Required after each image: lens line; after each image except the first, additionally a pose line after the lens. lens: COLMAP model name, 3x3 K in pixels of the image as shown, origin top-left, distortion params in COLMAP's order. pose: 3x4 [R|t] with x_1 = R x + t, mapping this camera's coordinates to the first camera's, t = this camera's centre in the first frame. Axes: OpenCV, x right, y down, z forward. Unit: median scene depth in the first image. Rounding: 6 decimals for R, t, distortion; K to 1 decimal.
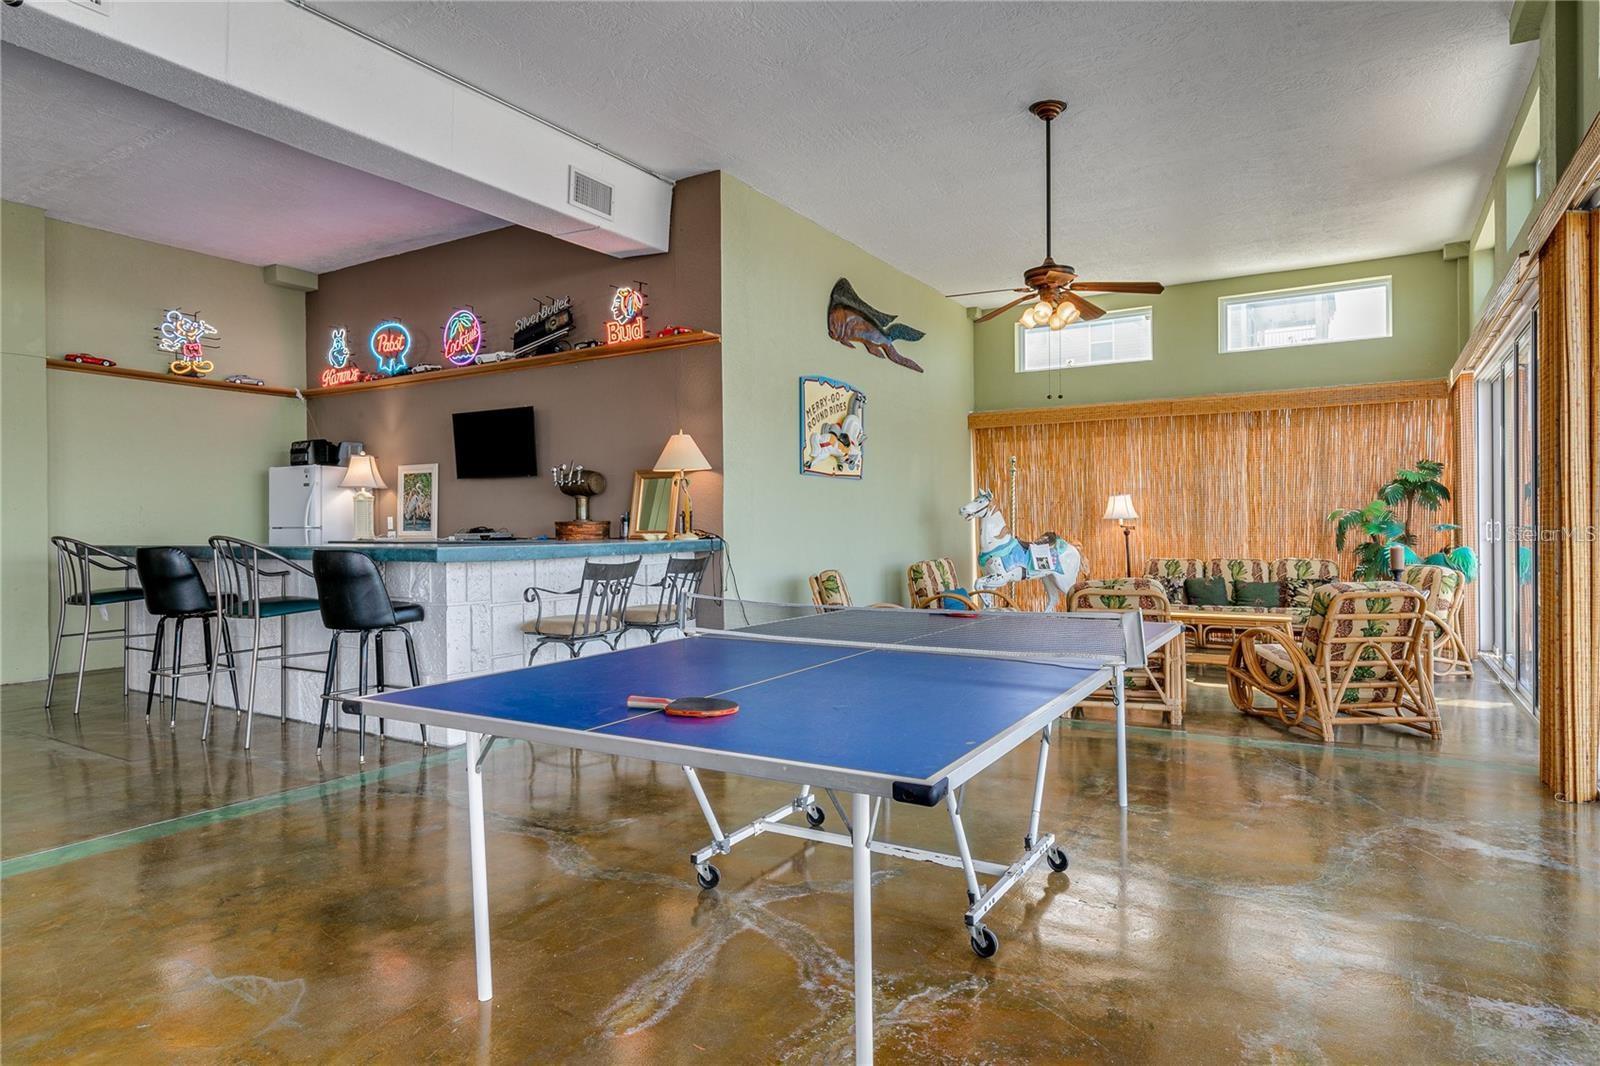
lens RADIAL K [[951.0, 0, 801.8], [0, 951.0, 531.3], [0, 0, 1]] dist [-0.001898, -0.000205]
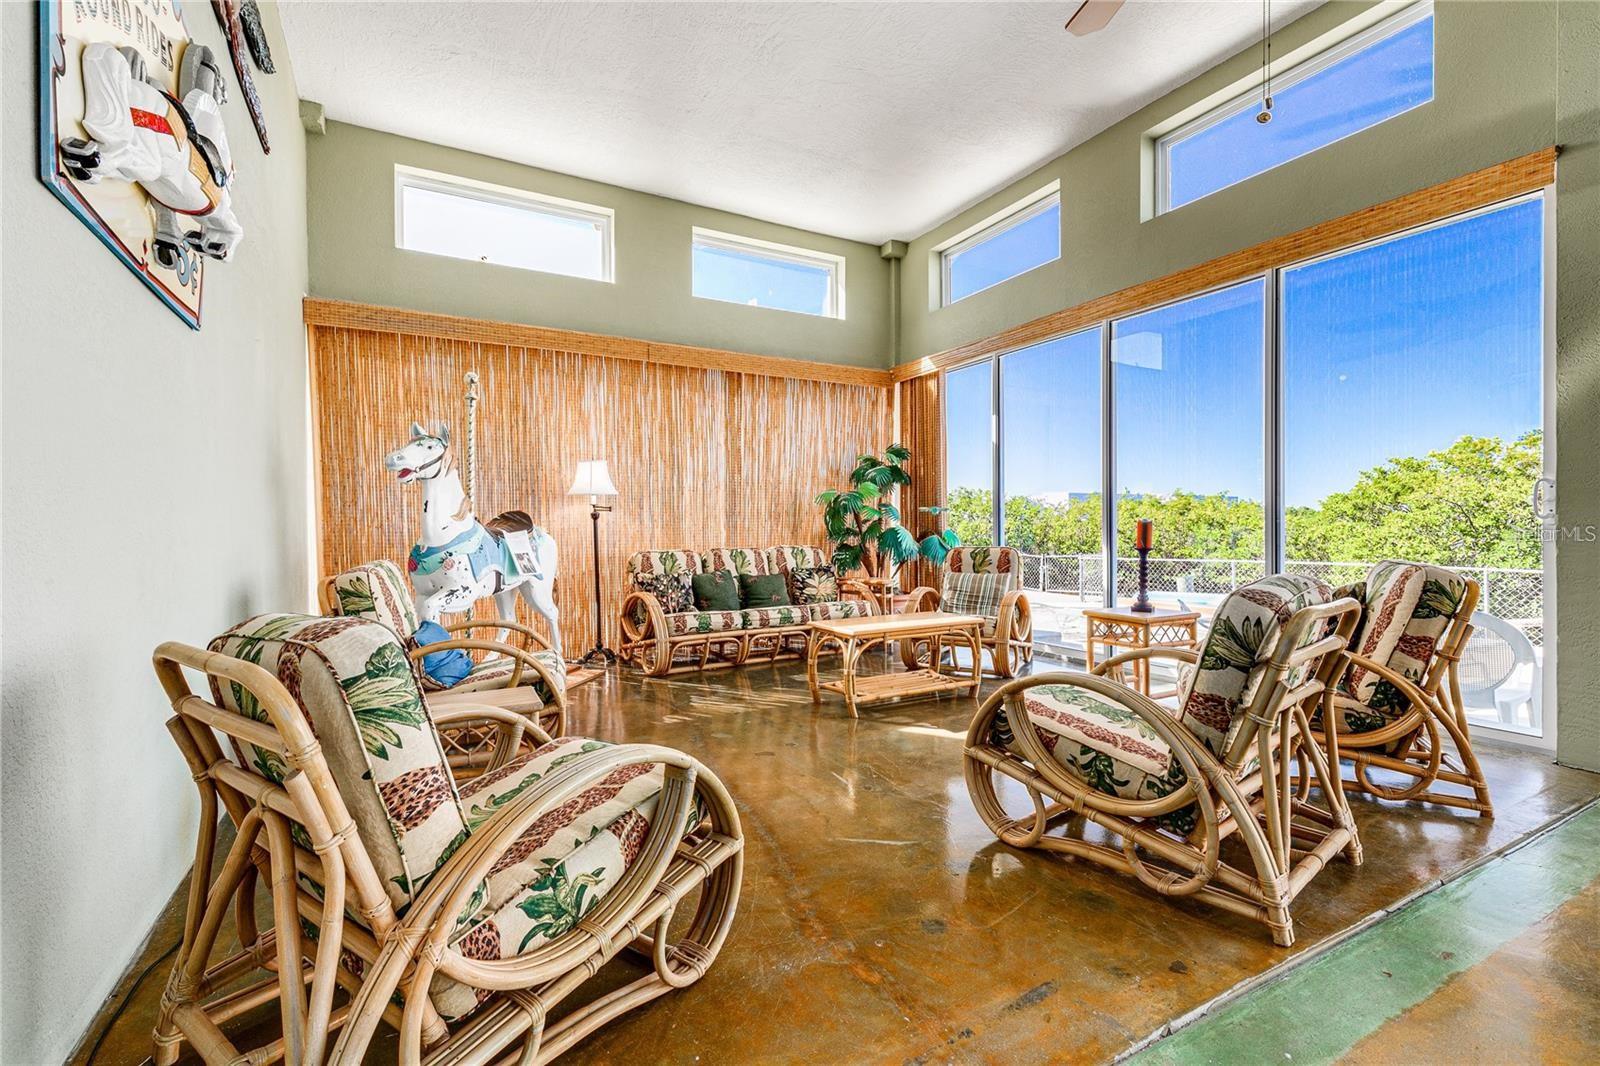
lens RADIAL K [[712.9, 0, 804.8], [0, 712.9, 536.3], [0, 0, 1]] dist [0.002796, -0.000694]
pose [[0.481854, -0.007746, 0.876217, -0.049504], [0.006194, 0.999966, 0.005433, 0.015433], [-0.876230, 0.002810, 0.481886, 0.628396]]
